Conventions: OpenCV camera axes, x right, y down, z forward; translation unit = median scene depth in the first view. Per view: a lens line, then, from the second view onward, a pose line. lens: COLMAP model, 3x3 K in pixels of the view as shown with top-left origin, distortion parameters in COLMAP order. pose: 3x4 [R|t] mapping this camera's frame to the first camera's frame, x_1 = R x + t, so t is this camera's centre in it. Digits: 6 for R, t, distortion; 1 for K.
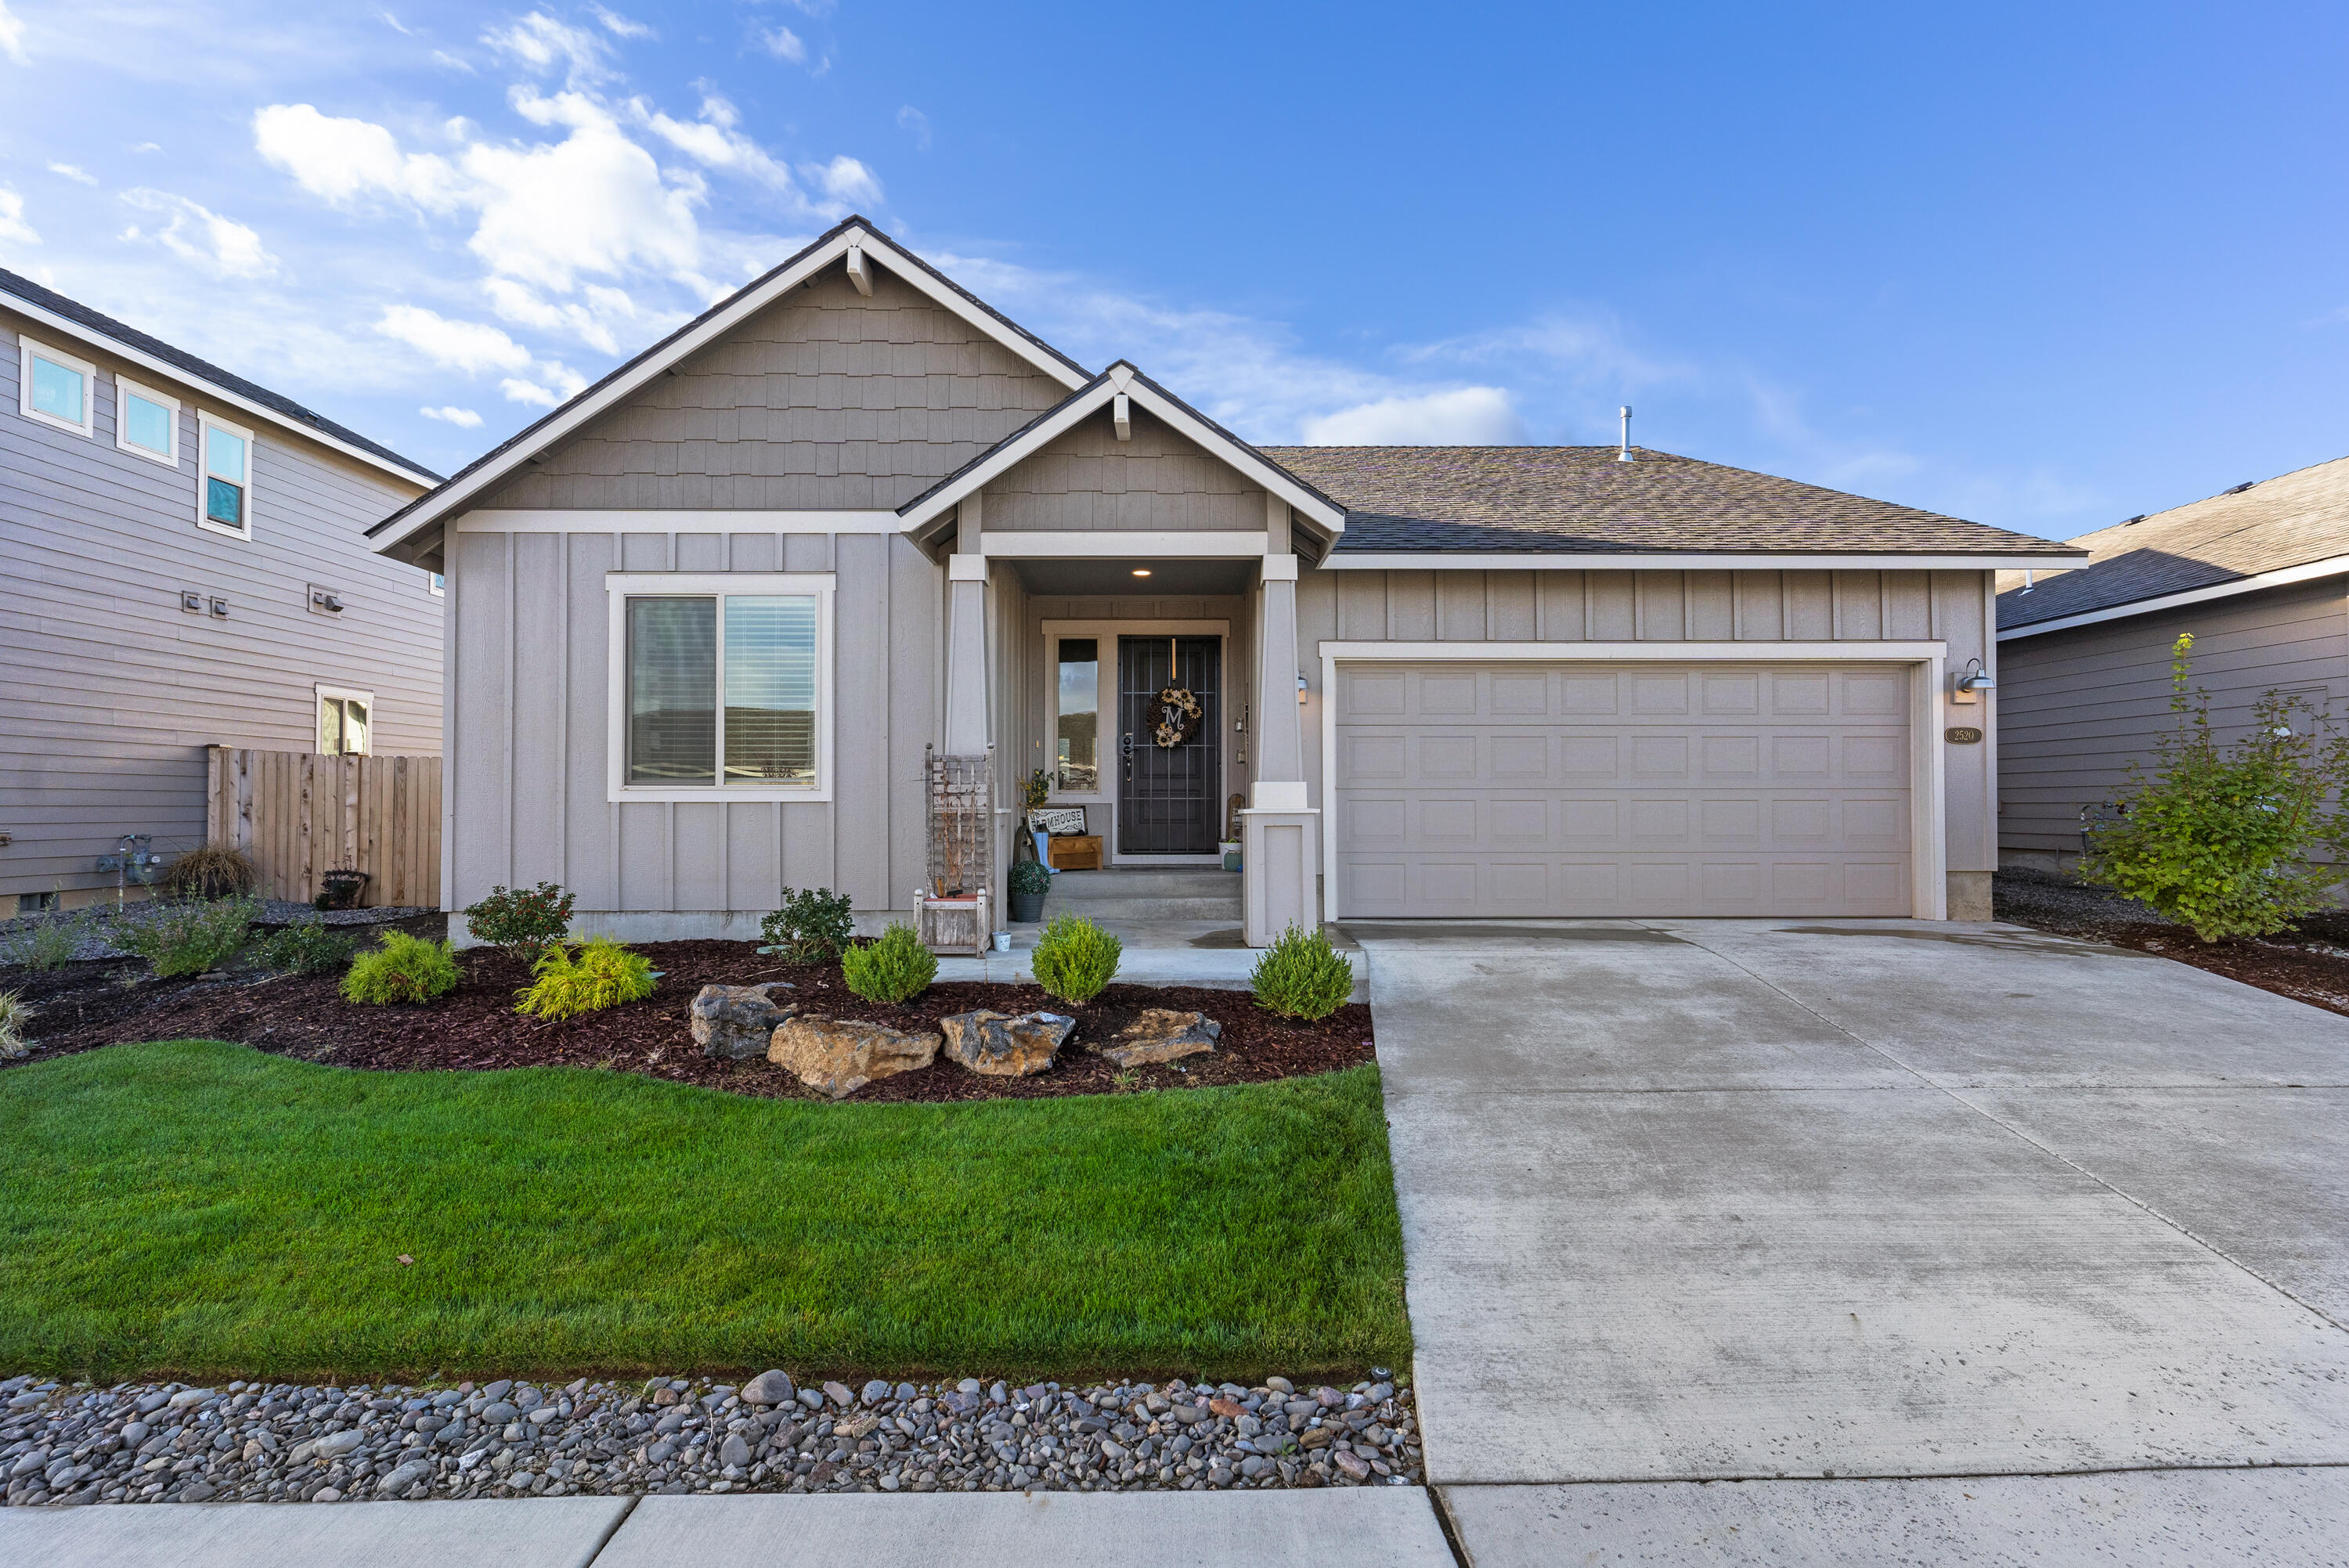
lens RADIAL K [[1137.1, 0, 1173.5], [0, 1137.1, 780.8], [0, 0, 1]] dist [0.003704, -0.001287]
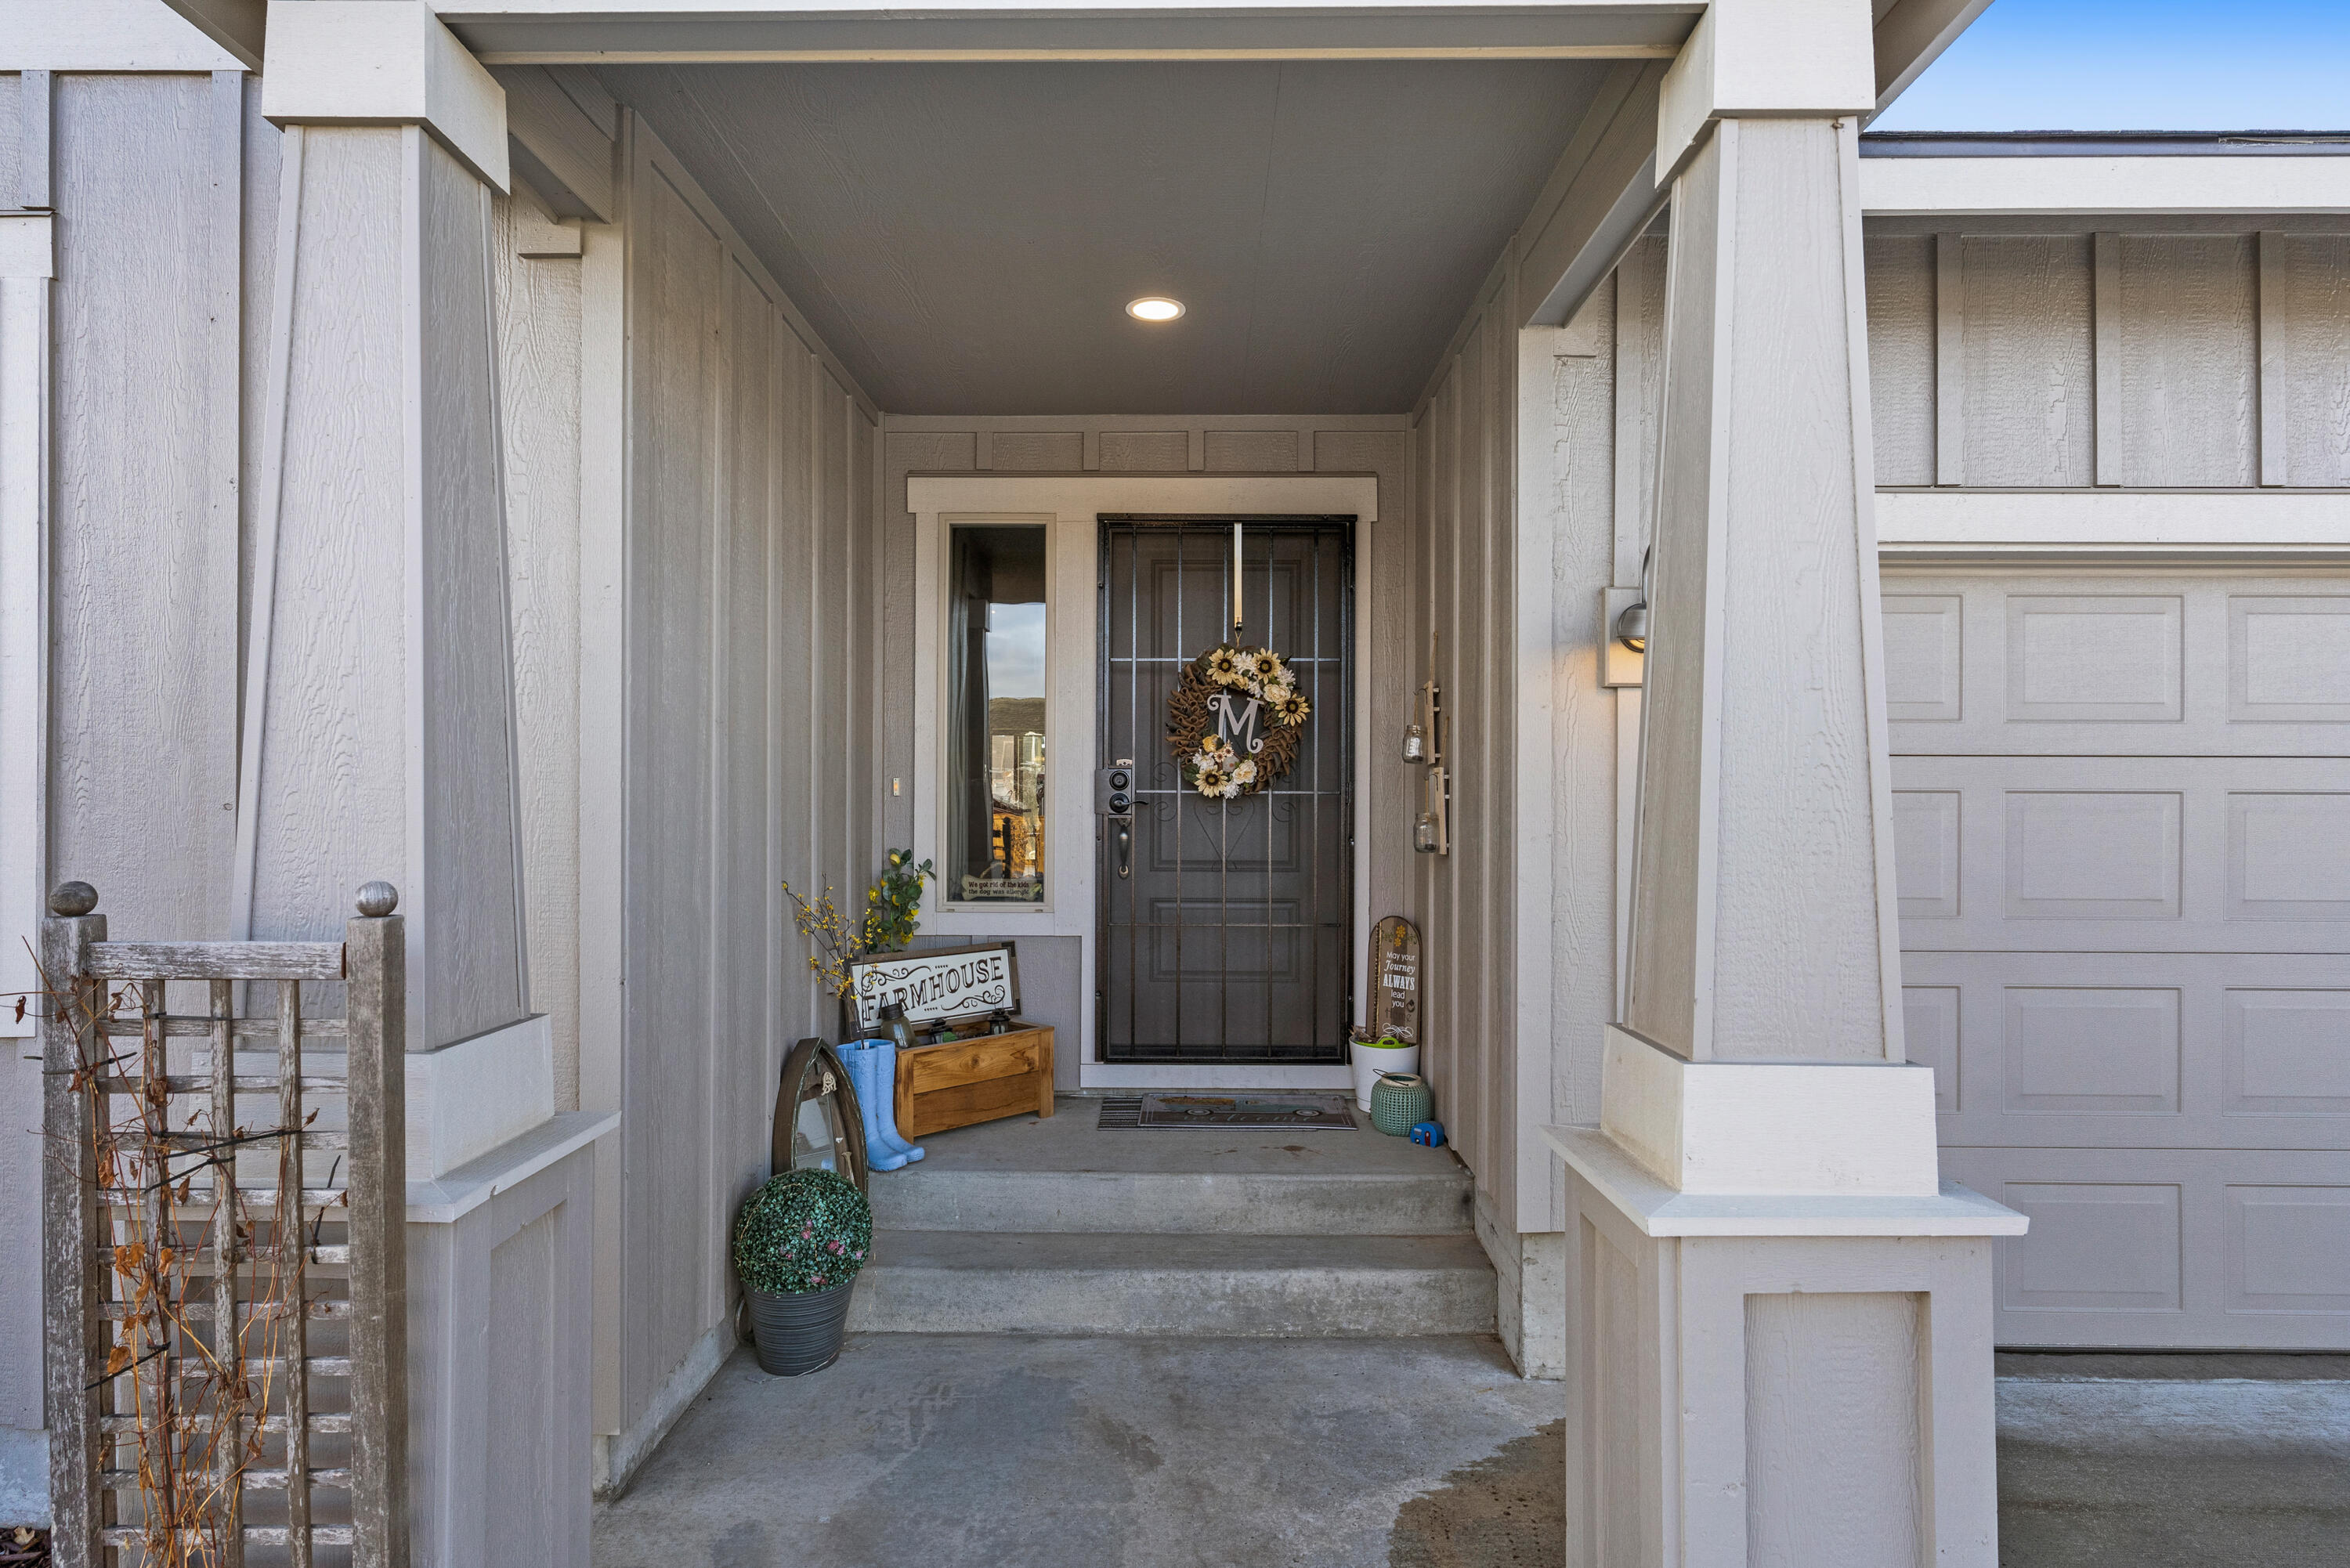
lens RADIAL K [[1214.9, 0, 1172.6], [0, 1214.9, 784.8], [0, 0, 1]] dist [-0.000039, 0.000163]
pose [[0.999806, 0.003133, -0.019449, -0.015587], [-0.002889, 0.999917, 0.012541, -0.044090], [0.019487, -0.012482, 0.999732, 0.650318]]
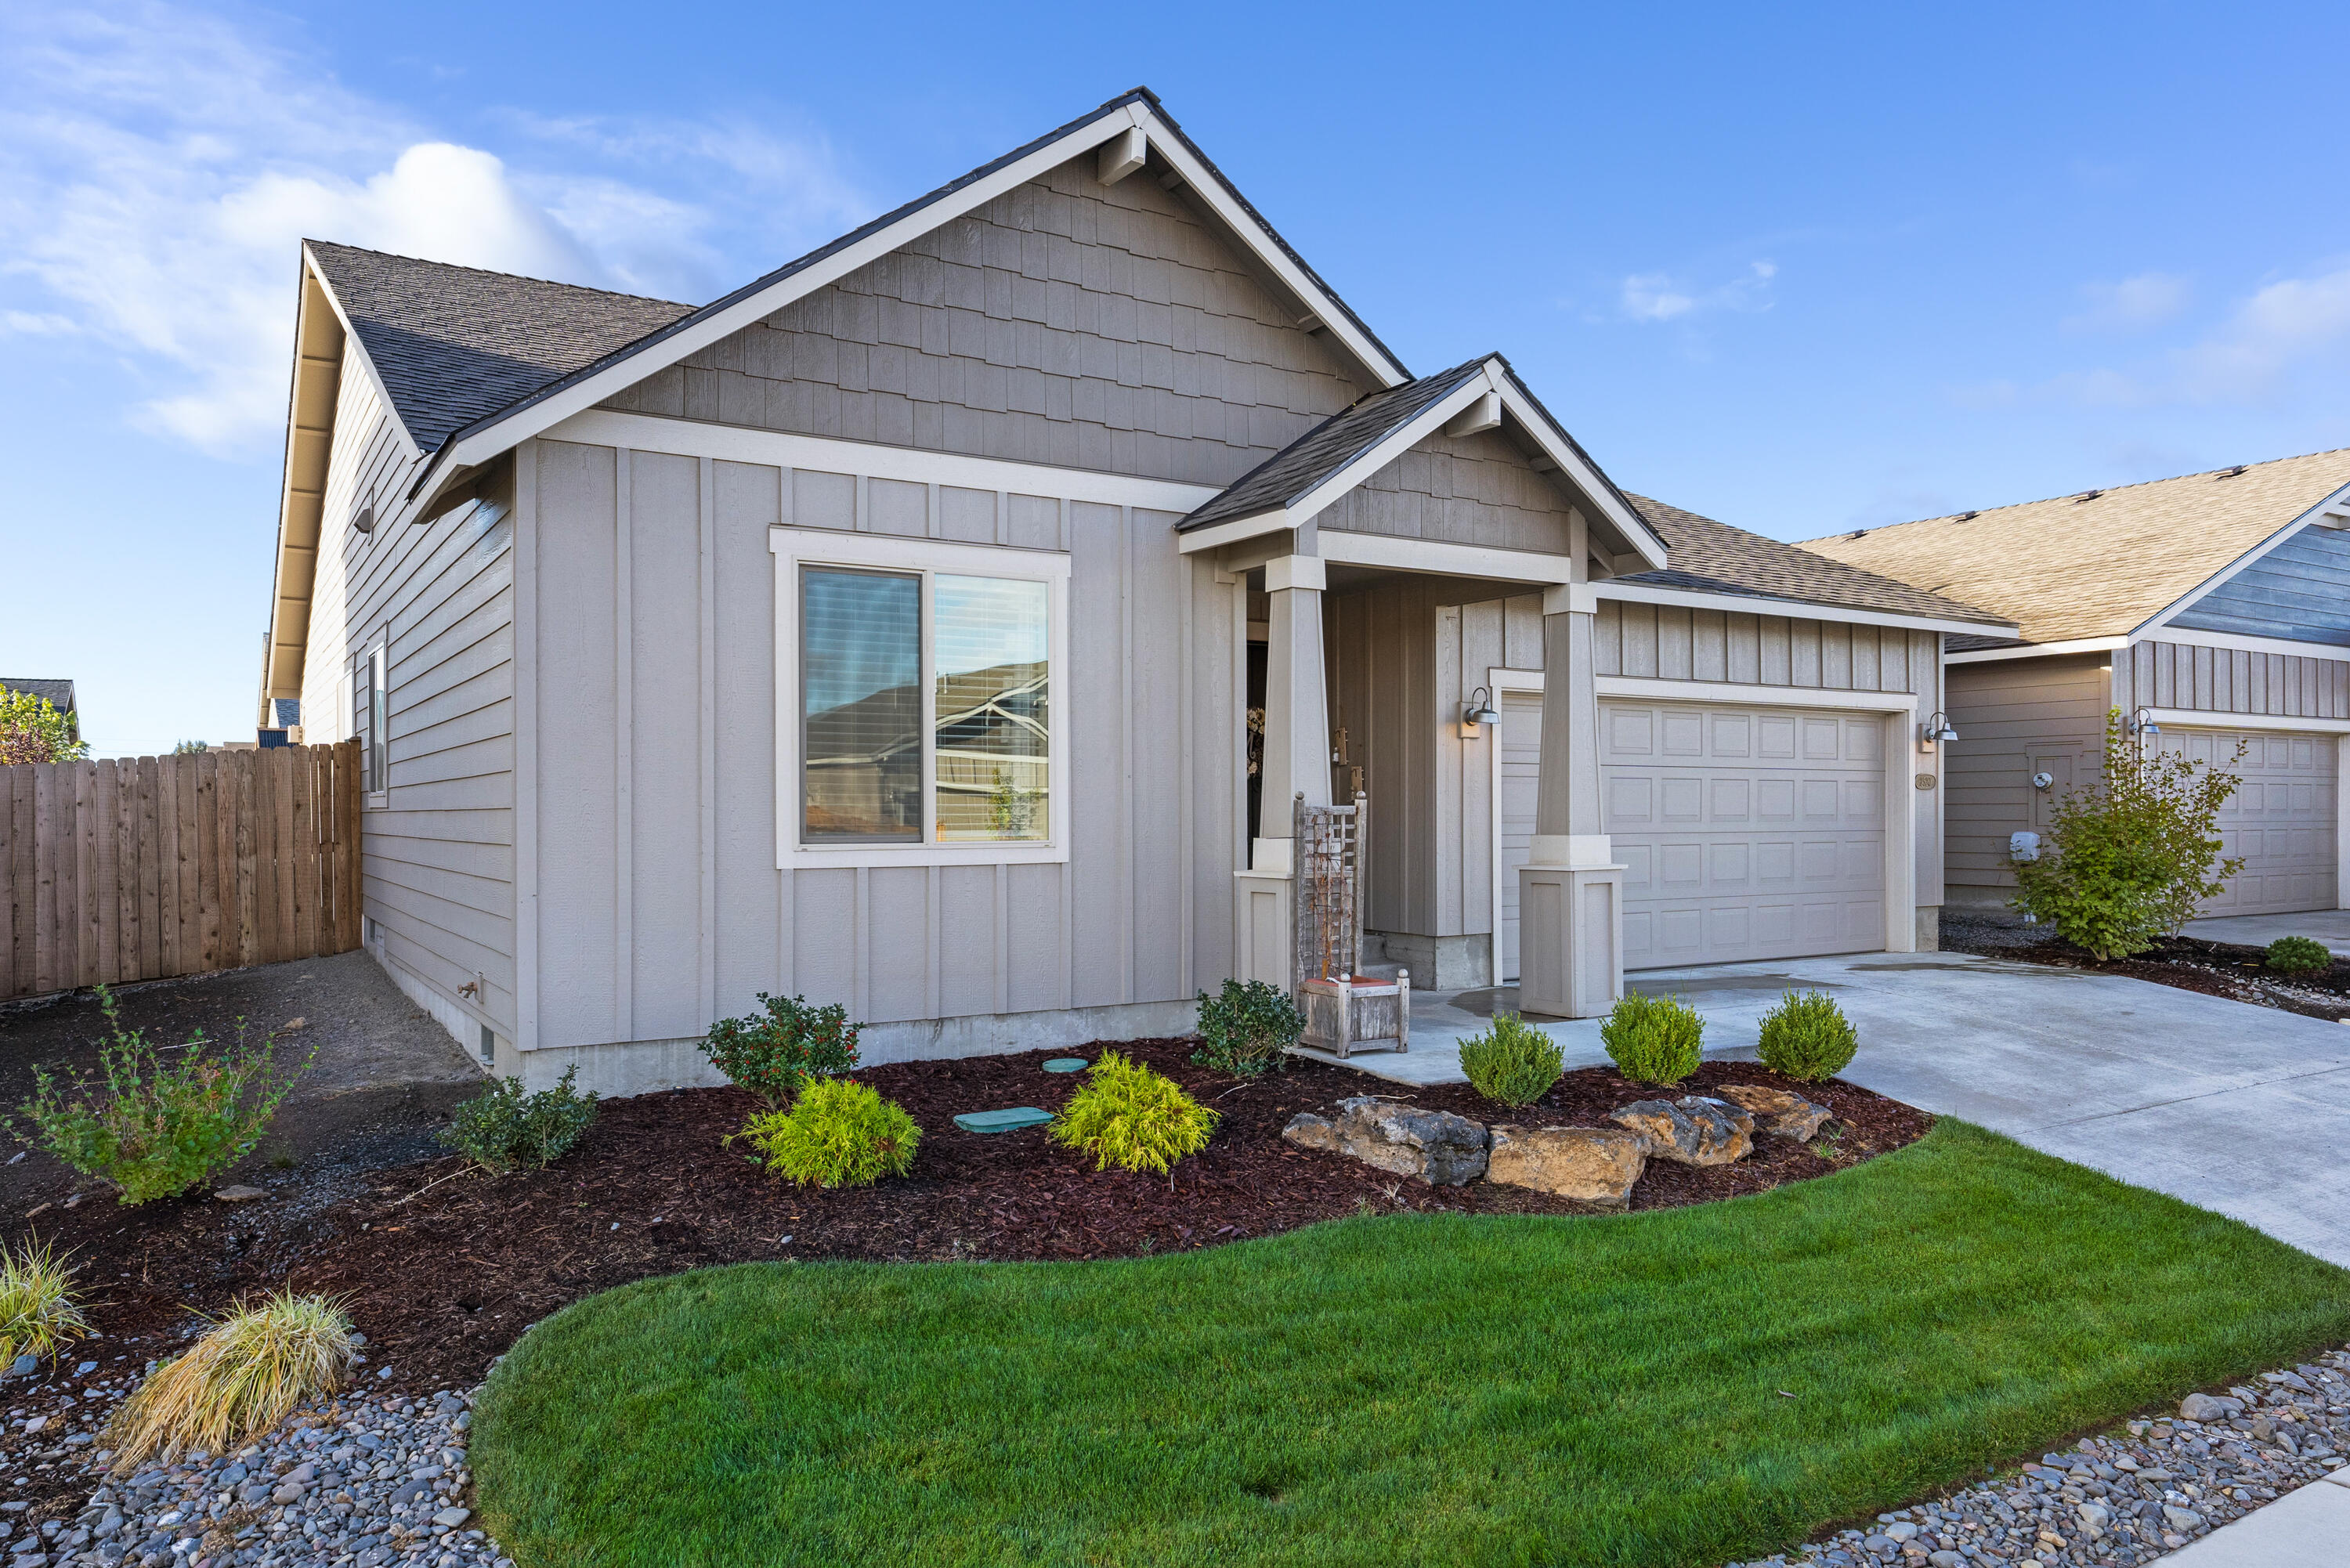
lens RADIAL K [[1641.6, 0, 1178.4], [0, 1641.6, 801.7], [0, 0, 1]] dist [0.000707, 0.006254]
pose [[0.846924, 0.002999, 0.531705, -0.744443], [-0.012159, 0.999832, 0.013727, -0.033975], [-0.531575, -0.018090, 0.846818, 0.049897]]
